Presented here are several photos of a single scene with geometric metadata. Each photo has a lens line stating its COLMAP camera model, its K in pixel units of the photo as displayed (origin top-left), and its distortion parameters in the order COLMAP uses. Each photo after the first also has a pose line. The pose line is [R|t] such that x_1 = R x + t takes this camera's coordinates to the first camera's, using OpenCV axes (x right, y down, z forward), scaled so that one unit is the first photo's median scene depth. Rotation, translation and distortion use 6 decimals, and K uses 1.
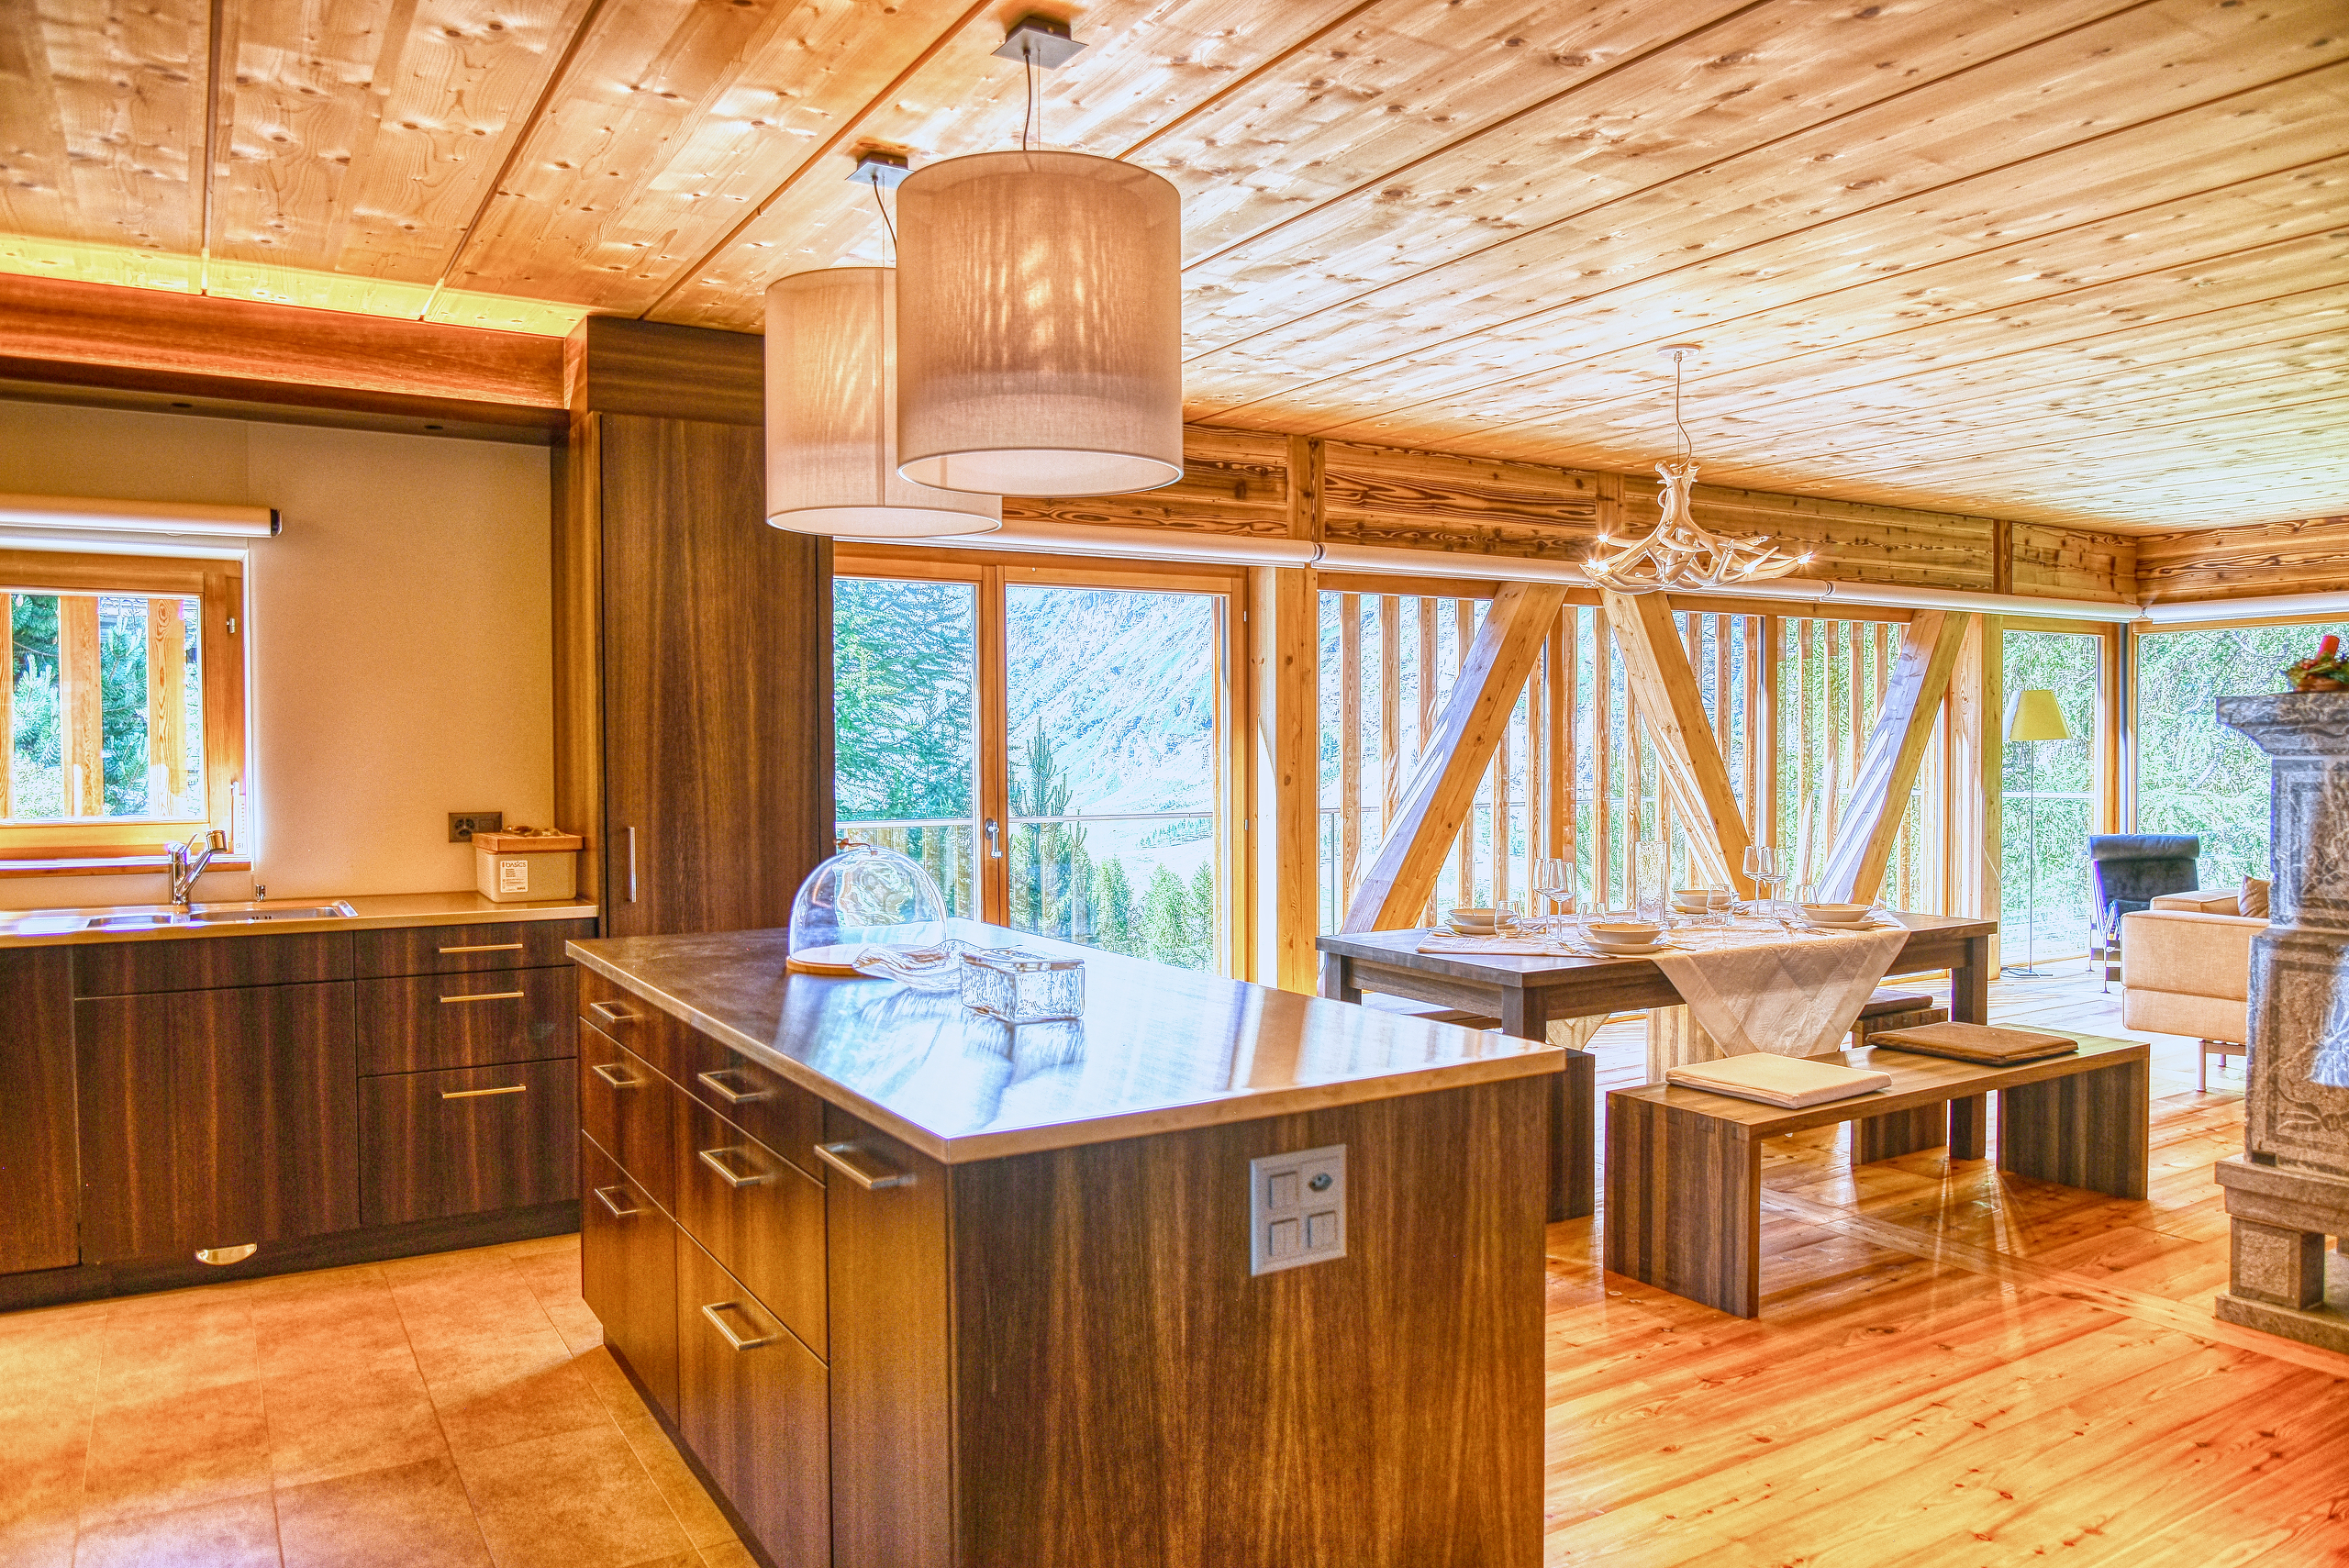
lens RADIAL K [[1583.0, 0, 1172.5], [0, 1583.0, 780.7], [0, 0, 1]] dist [-0.041342, -0.000082]
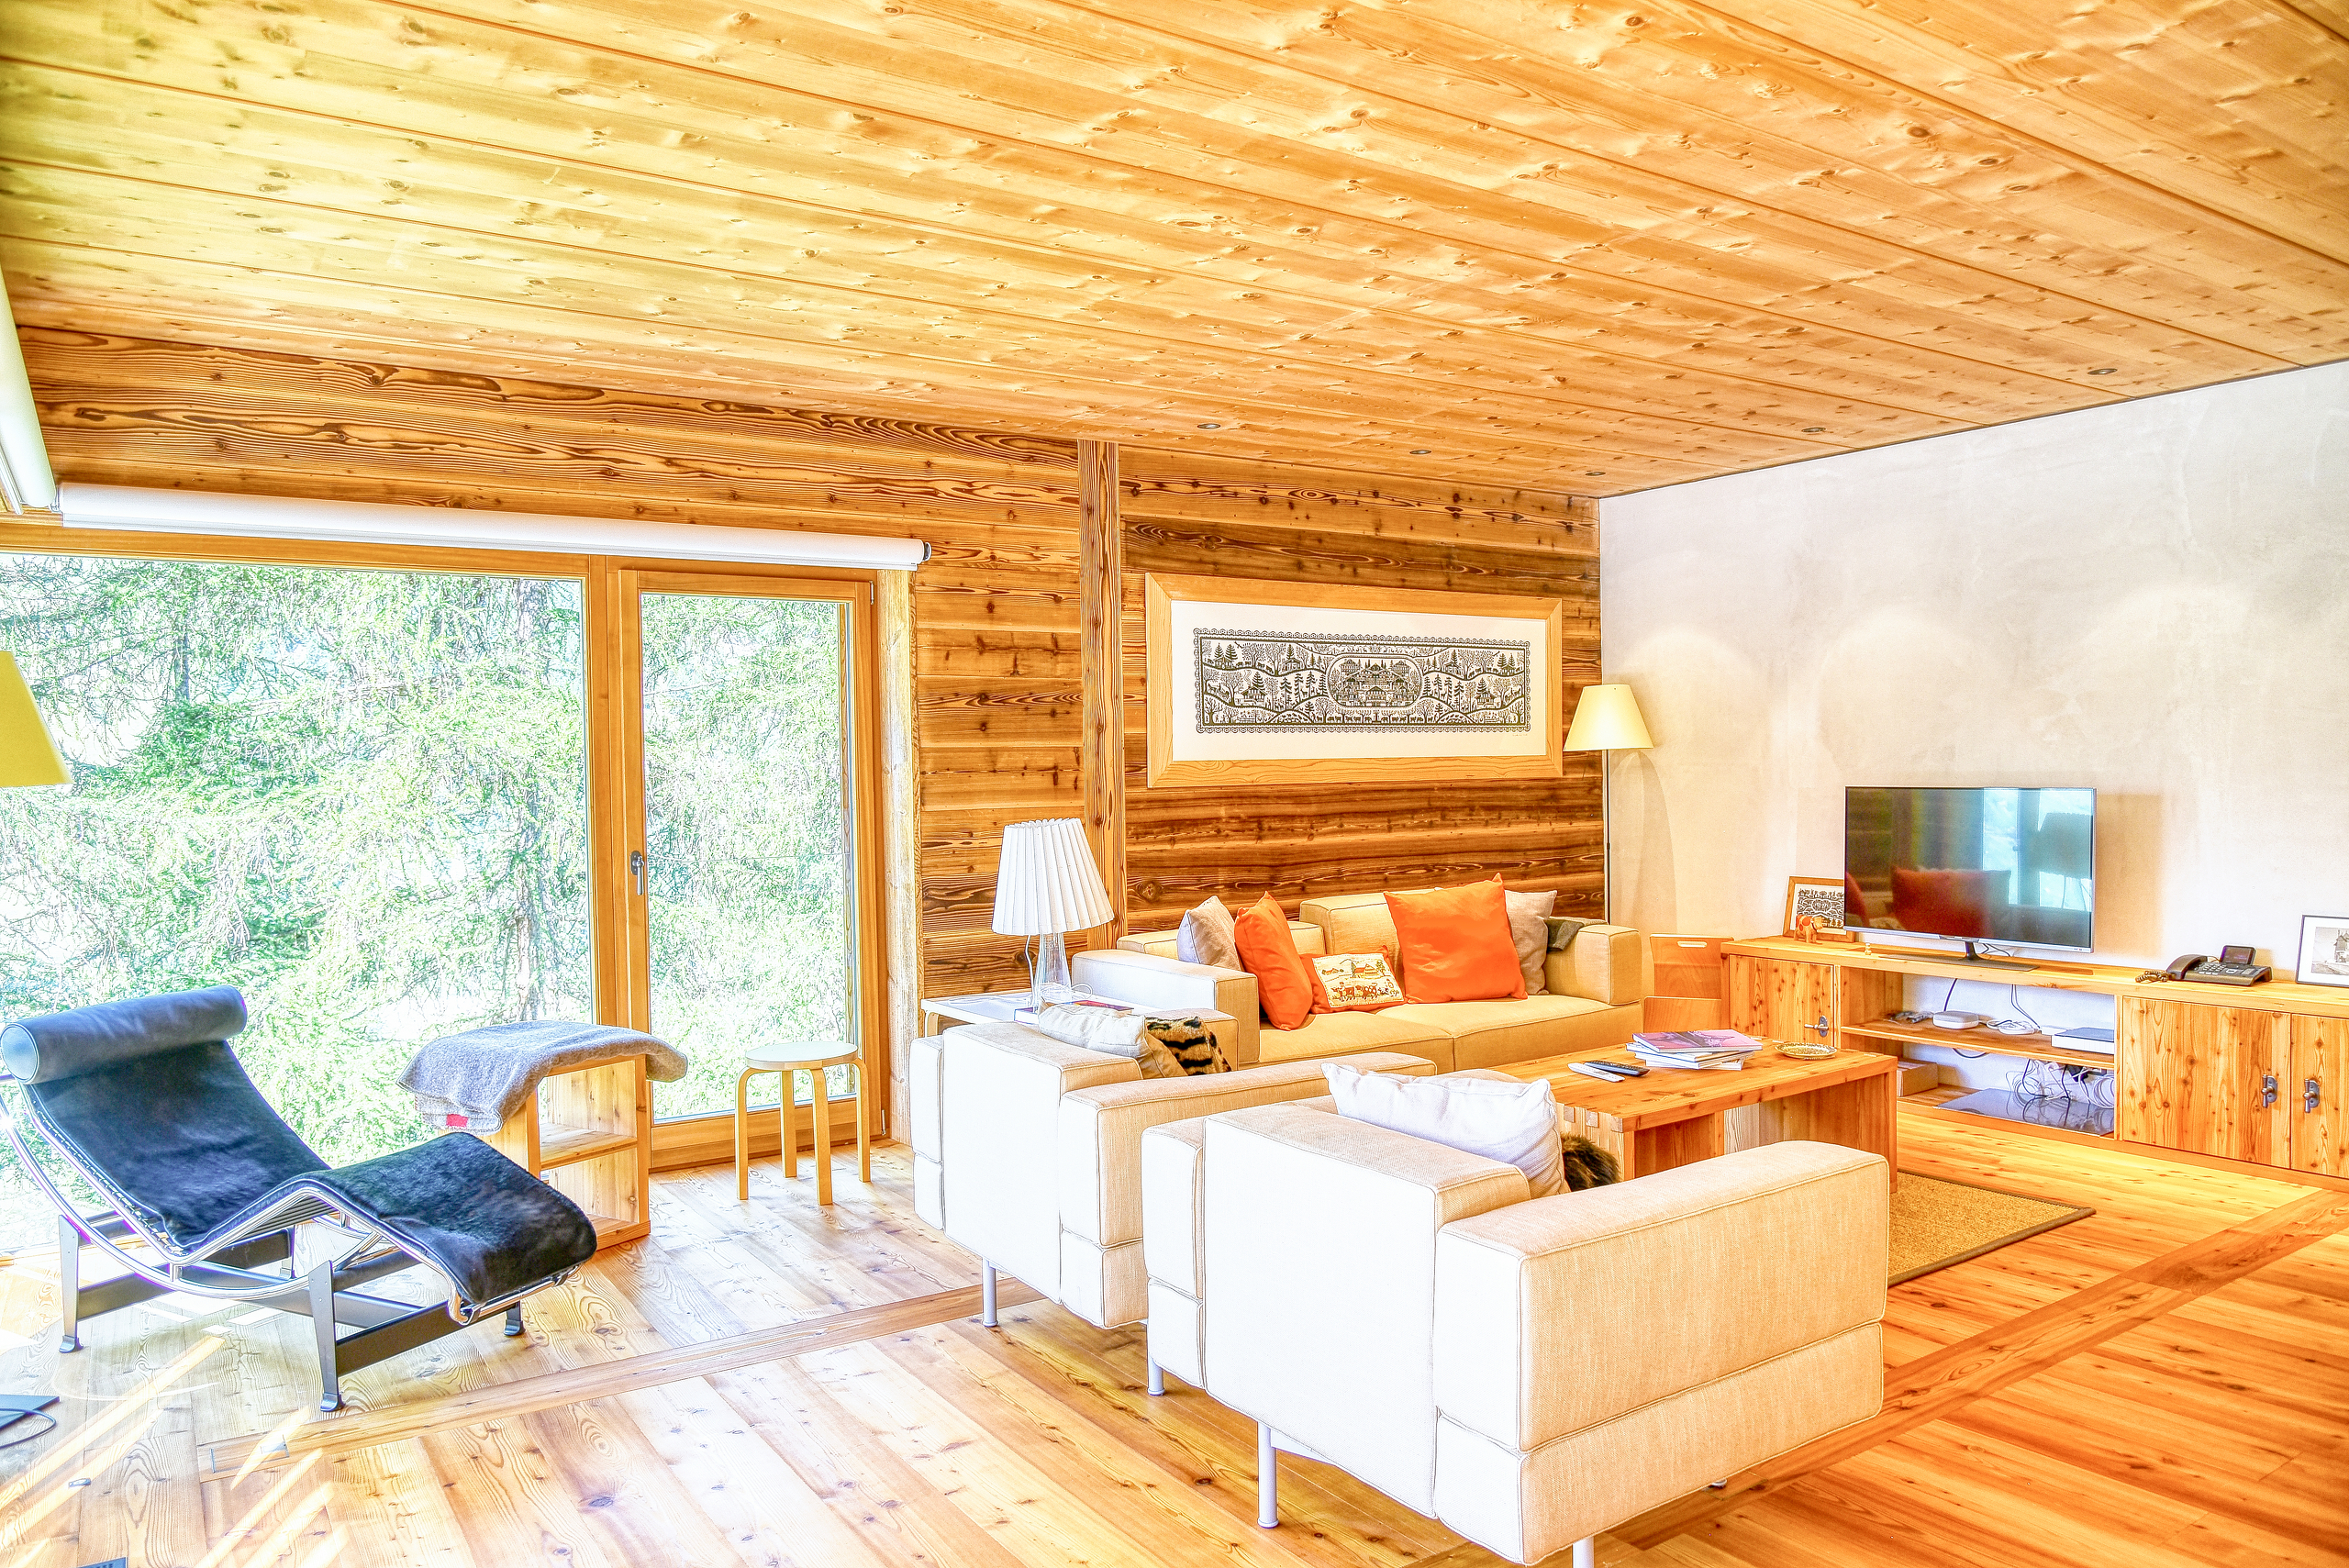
lens RADIAL K [[1583.0, 0, 1173.8], [0, 1583.0, 785.4], [0, 0, 1]] dist [-0.041342, -0.000082]
pose [[-0.033747, -0.008613, 0.999393, 0.180599], [0.032230, 0.999433, 0.009701, -0.020543], [-0.998911, 0.032538, -0.033450, 0.741339]]
